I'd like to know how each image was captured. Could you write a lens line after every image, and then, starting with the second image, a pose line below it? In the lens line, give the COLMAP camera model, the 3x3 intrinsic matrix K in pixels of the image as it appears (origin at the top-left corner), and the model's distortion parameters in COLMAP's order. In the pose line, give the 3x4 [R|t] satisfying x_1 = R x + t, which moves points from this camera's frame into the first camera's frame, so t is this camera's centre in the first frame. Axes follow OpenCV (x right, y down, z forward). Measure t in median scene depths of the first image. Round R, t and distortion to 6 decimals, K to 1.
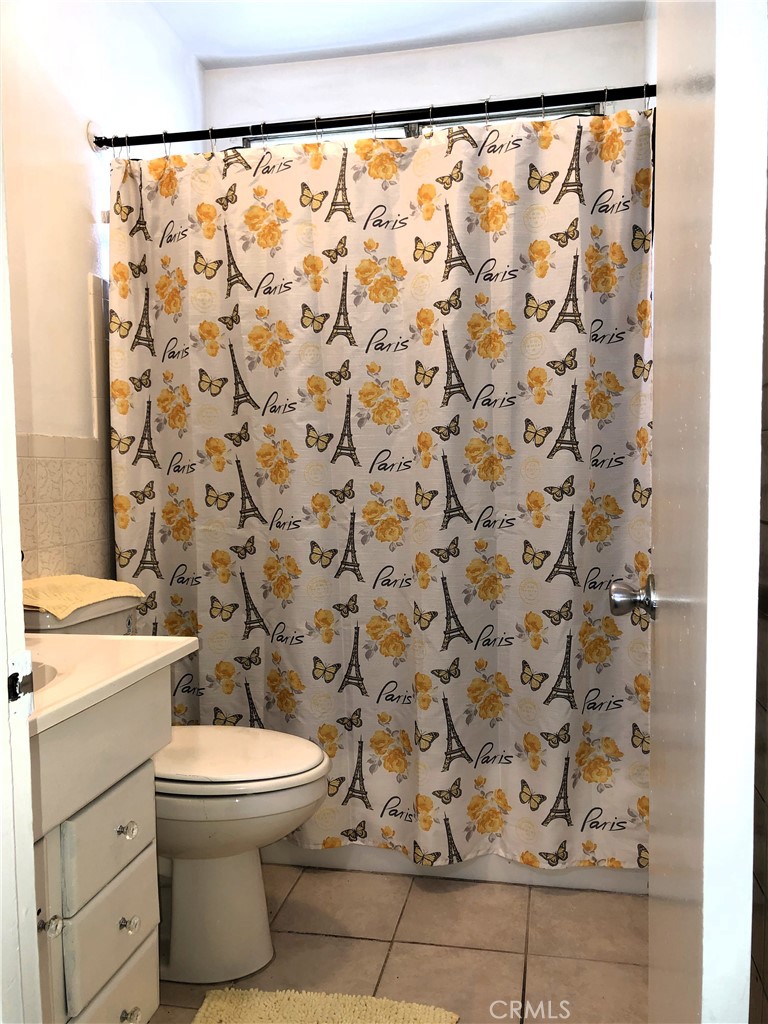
lens RADIAL K [[838.7, 0, 385.6], [0, 838.7, 512.7], [0, 0, 1]] dist [0.035142, -0.045448]
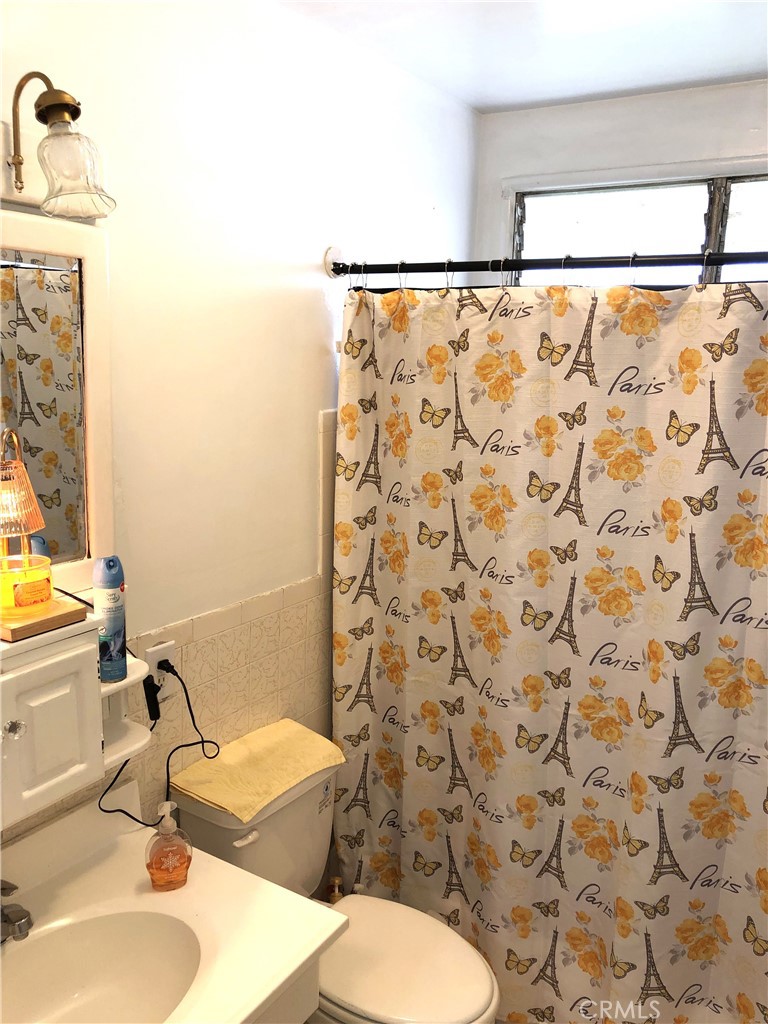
lens RADIAL K [[838.7, 0, 386.4], [0, 838.7, 515.0], [0, 0, 1]] dist [0.035142, -0.045448]
pose [[0.926456, 0.112498, -0.359199, 0.082564], [-0.056970, 0.985207, 0.161619, -0.333469], [0.372067, -0.129269, 0.919160, 0.124603]]
